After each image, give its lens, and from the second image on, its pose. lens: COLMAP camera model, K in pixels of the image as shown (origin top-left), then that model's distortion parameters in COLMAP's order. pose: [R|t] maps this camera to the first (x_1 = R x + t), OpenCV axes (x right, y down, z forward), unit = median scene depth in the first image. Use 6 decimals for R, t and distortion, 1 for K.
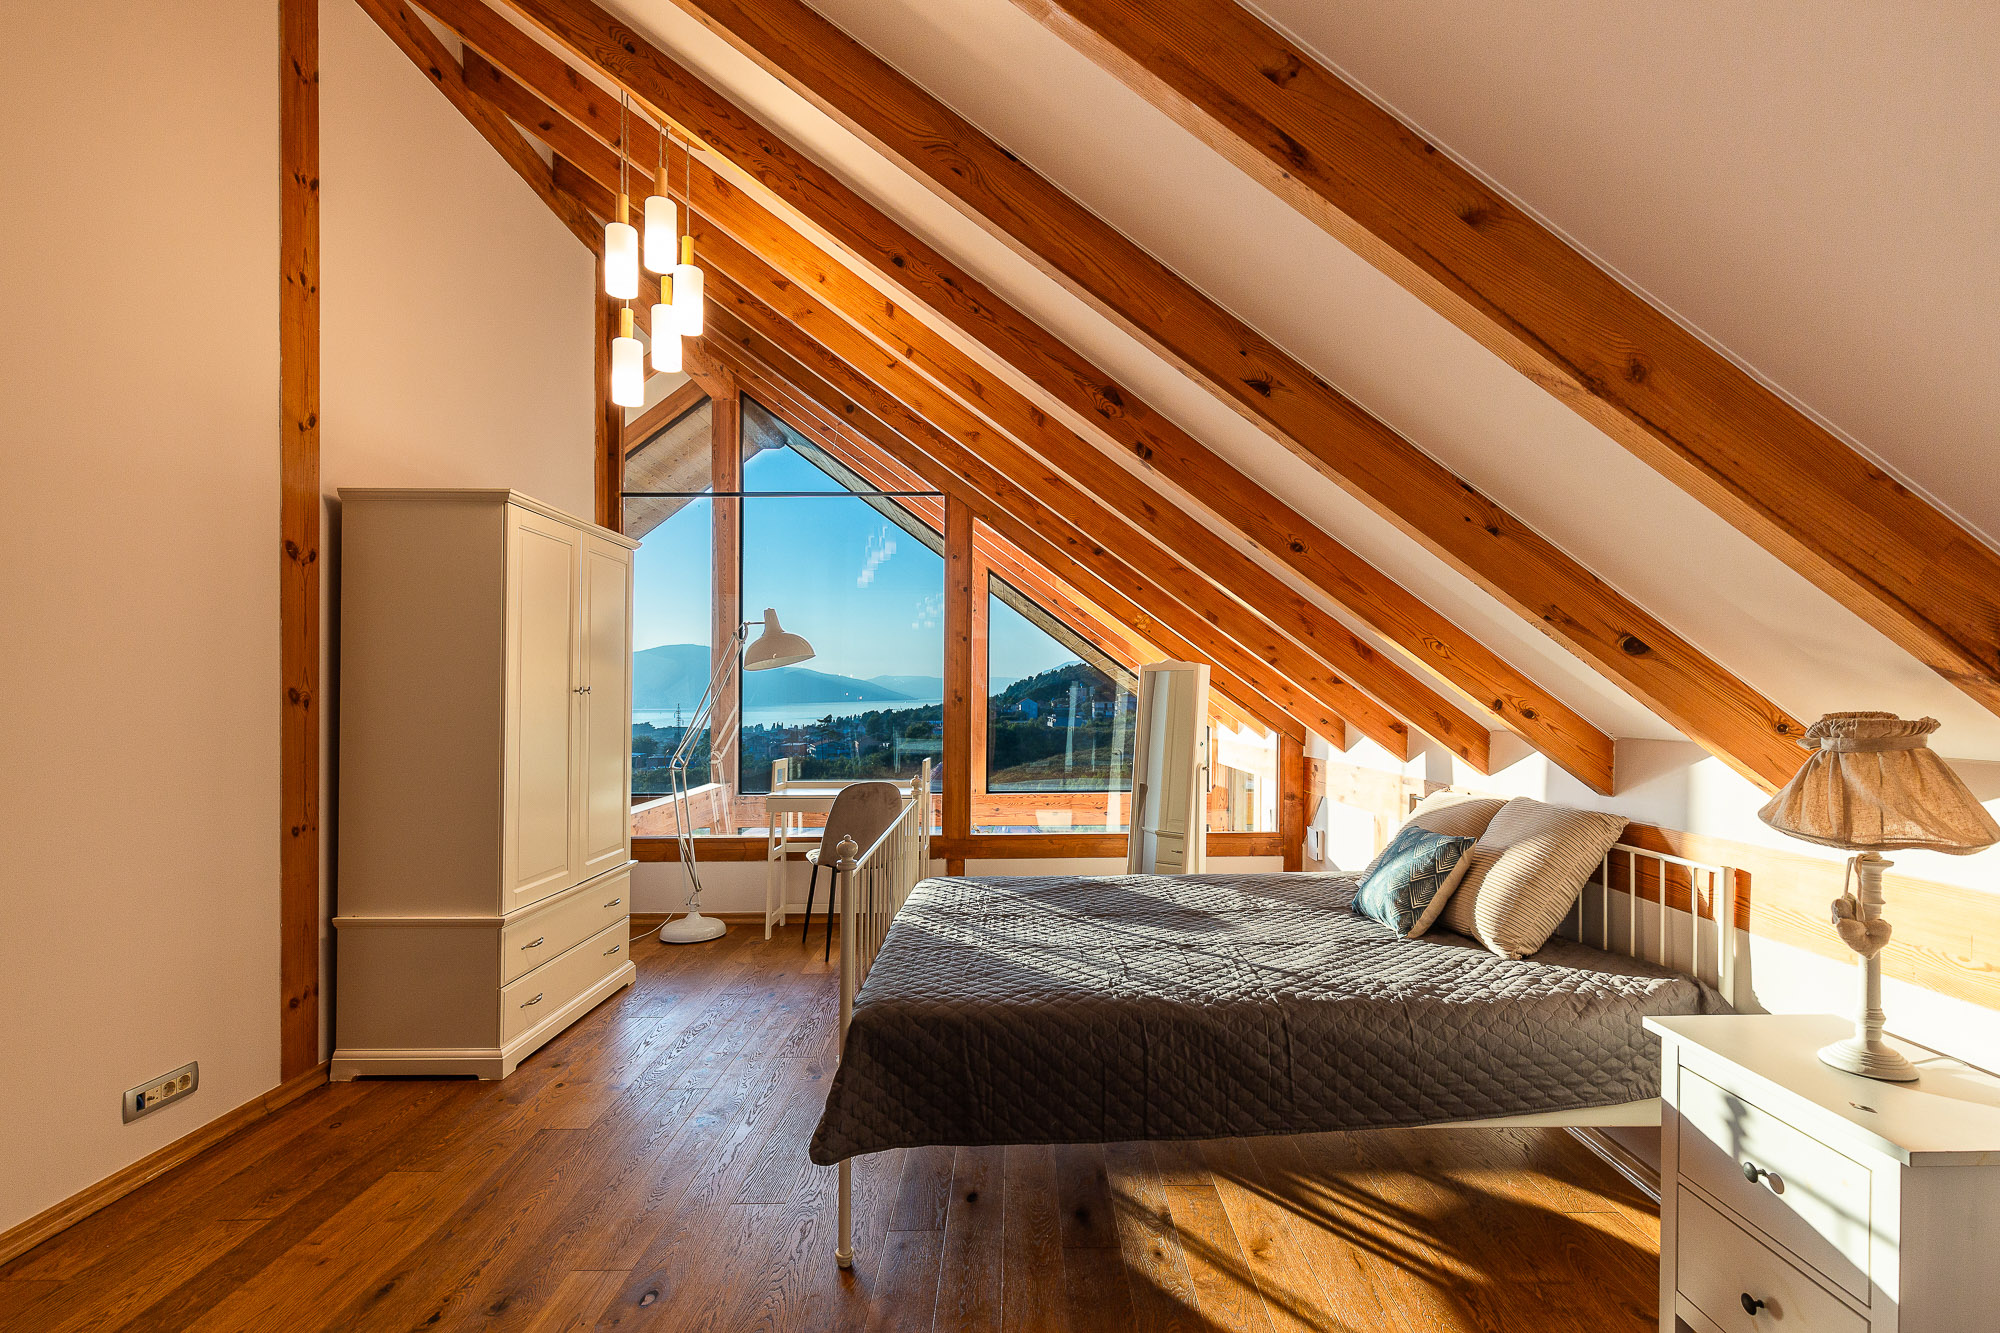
lens RADIAL K [[908.8, 0, 1010.8], [0, 908.8, 670.4], [0, 0, 1]] dist [0.026069, -0.009080]
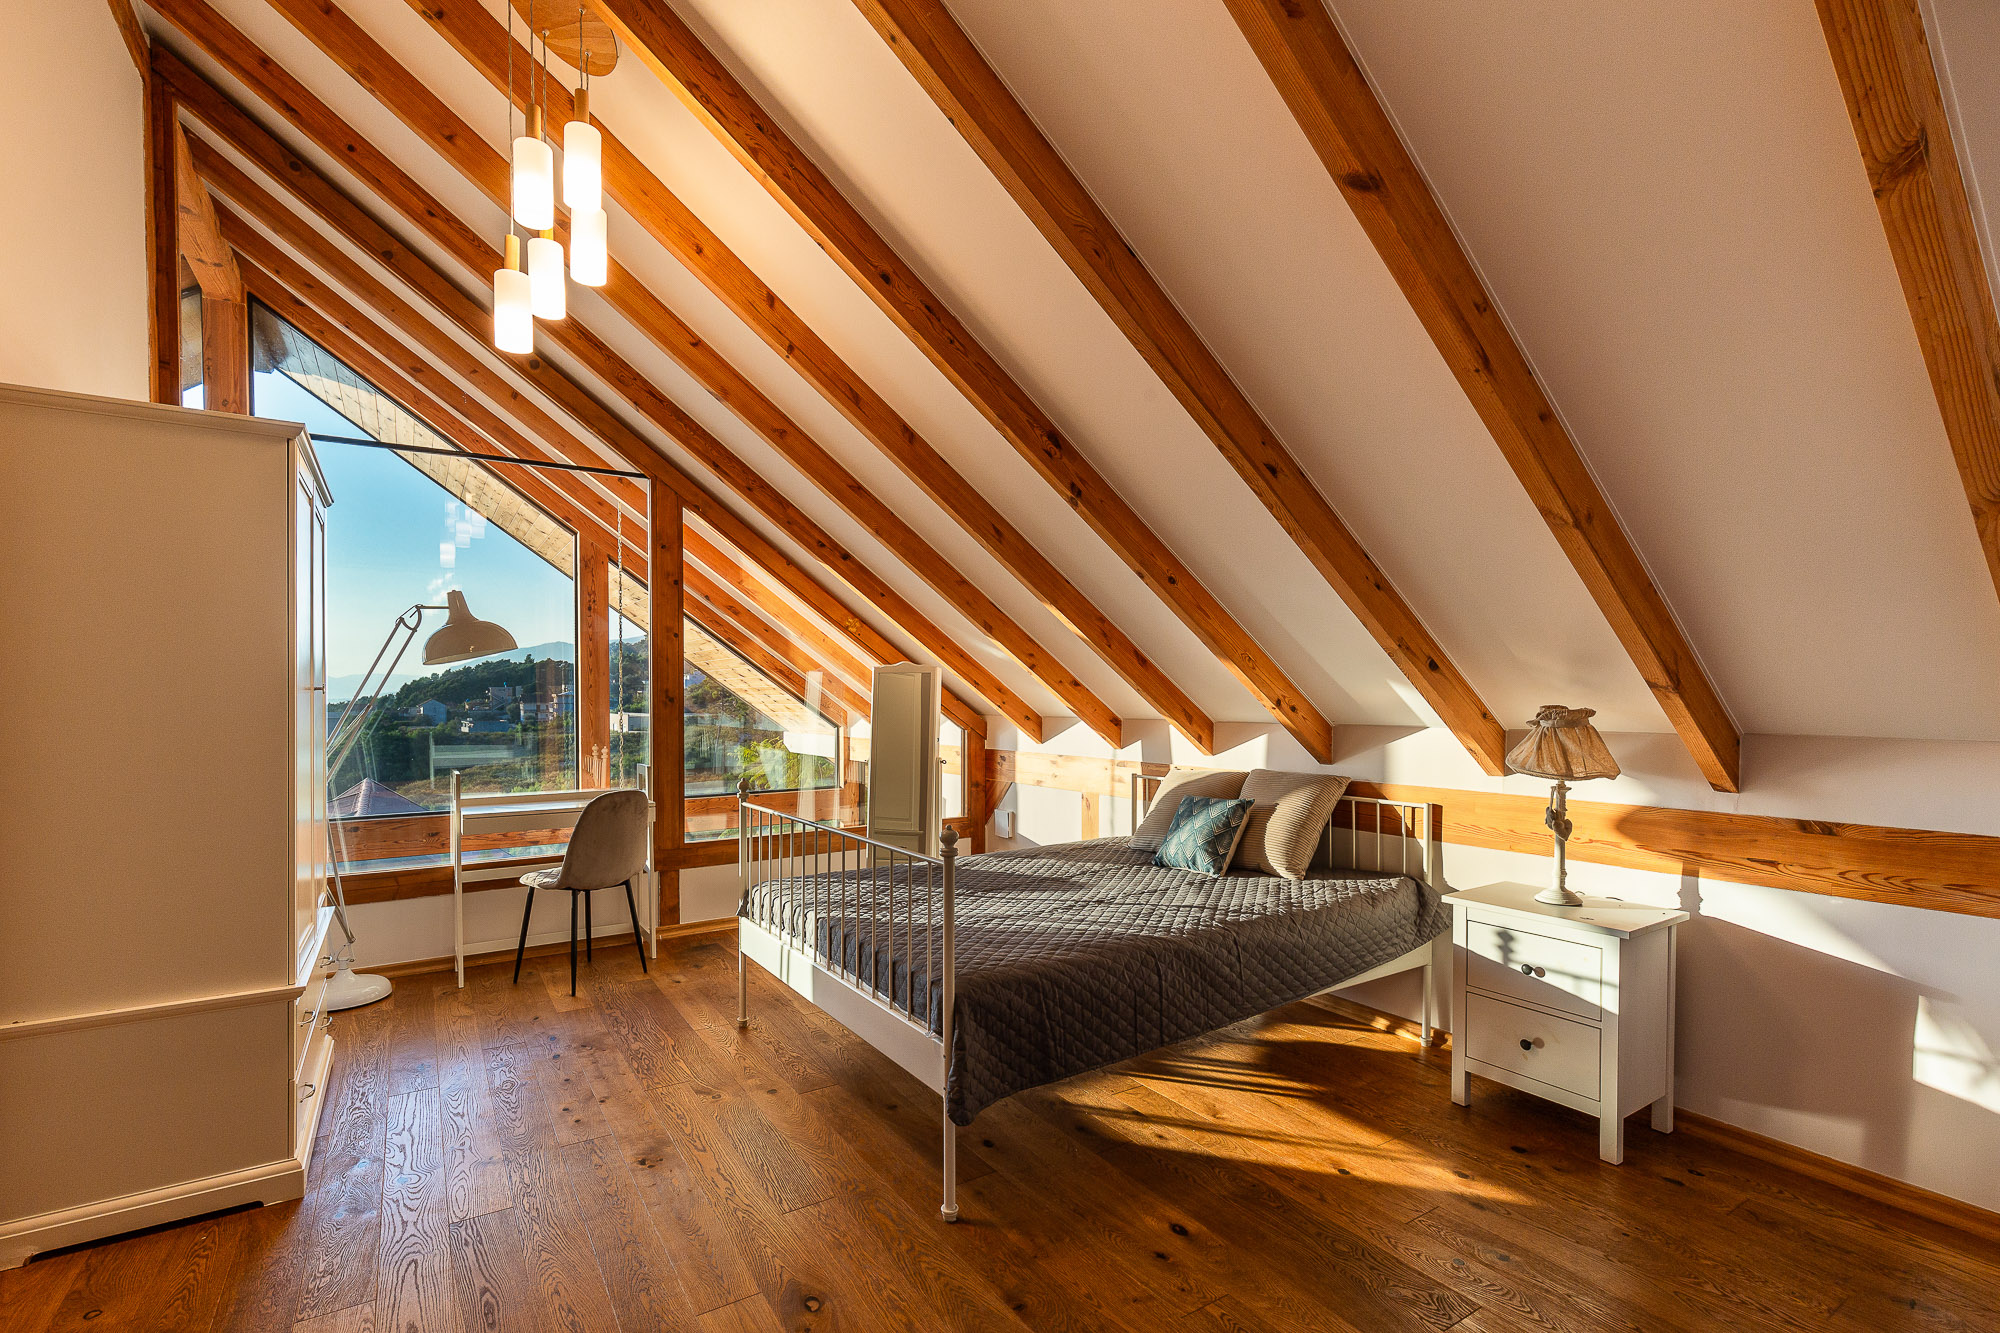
lens RADIAL K [[908.8, 0, 1010.8], [0, 908.8, 670.4], [0, 0, 1]] dist [0.026069, -0.009080]
pose [[0.839228, 0.017910, 0.543485, -0.596466], [-0.017637, 0.999828, -0.005715, 0.003467], [-0.543494, -0.004789, 0.839400, 0.048244]]
